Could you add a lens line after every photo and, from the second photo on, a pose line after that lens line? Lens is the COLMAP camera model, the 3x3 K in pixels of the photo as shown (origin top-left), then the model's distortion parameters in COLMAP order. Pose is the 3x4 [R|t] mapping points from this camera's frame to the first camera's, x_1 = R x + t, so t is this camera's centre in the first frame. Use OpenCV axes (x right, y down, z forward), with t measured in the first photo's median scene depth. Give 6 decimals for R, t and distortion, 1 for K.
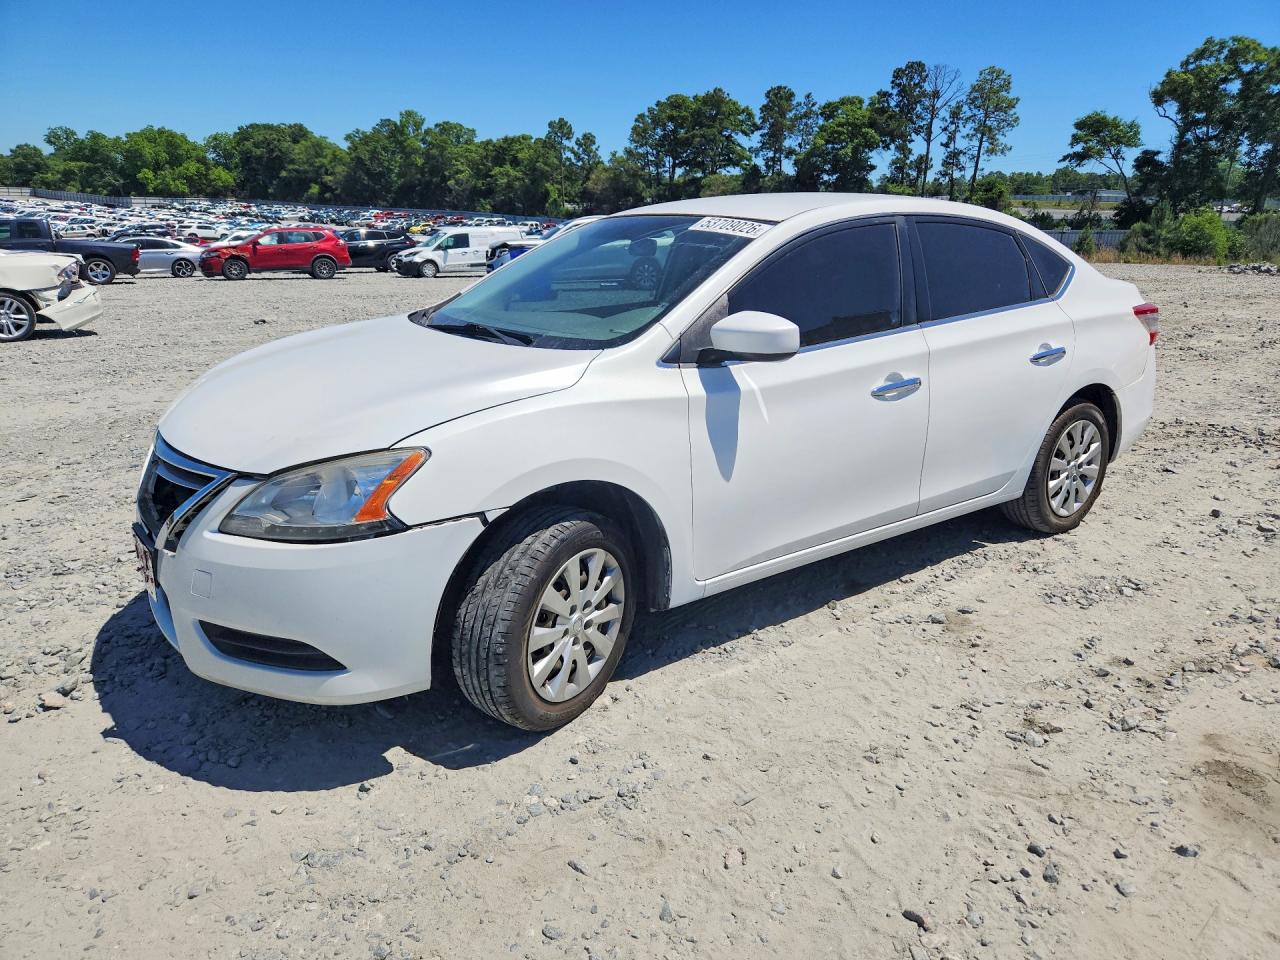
lens RADIAL K [[856.4, 0, 652.6], [0, 856.4, 475.7], [0, 0, 1]] dist [0.048616, -0.043539]
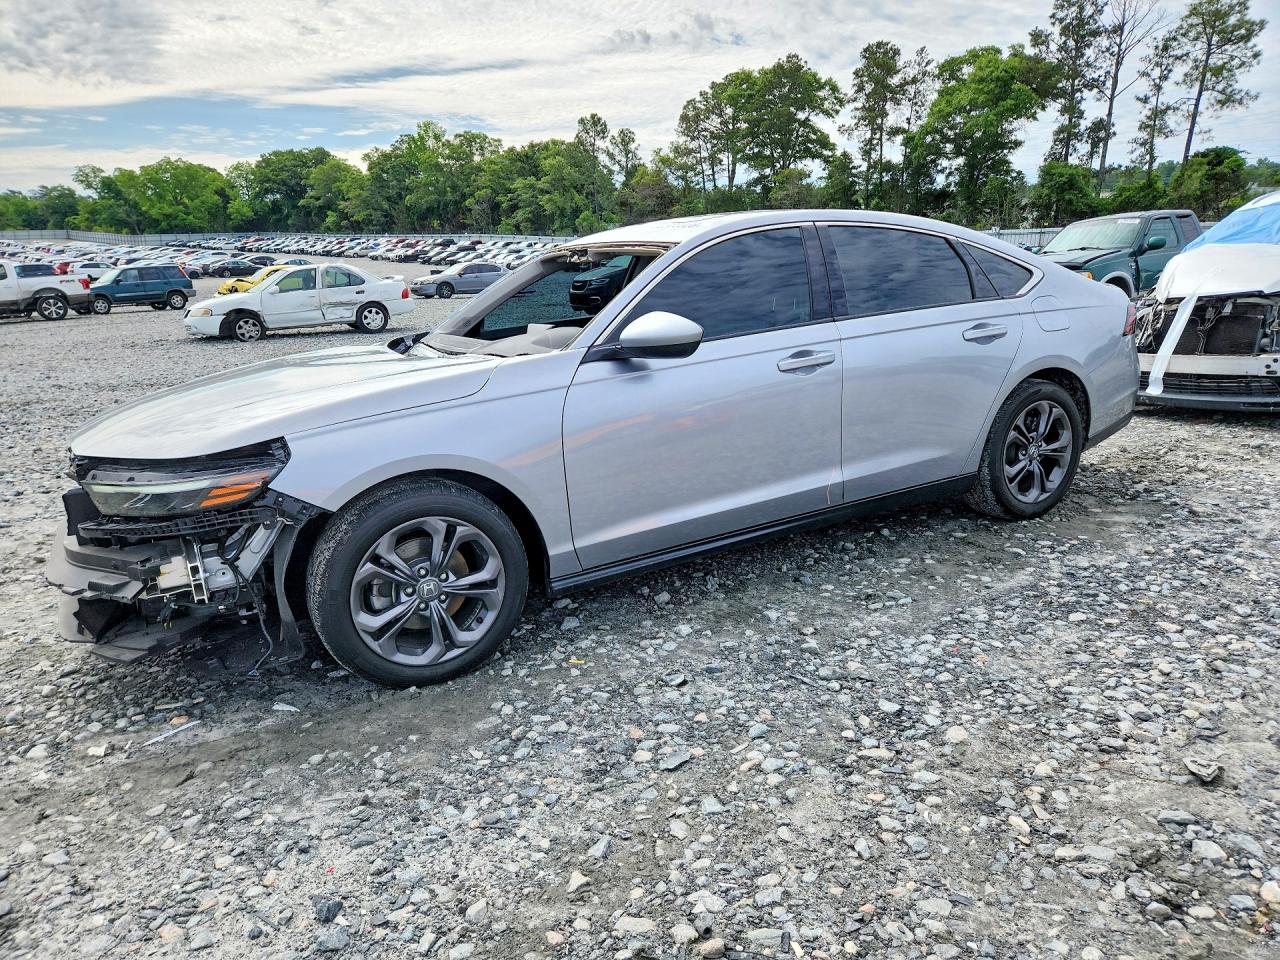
lens RADIAL K [[856.4, 0, 637.5], [0, 856.4, 484.3], [0, 0, 1]] dist [0.048616, -0.043539]
pose [[0.995728, -0.013804, -0.091300, 0.004507], [0.012511, 0.999813, -0.014725, -0.057852], [0.091486, 0.013520, 0.995715, 0.217319]]
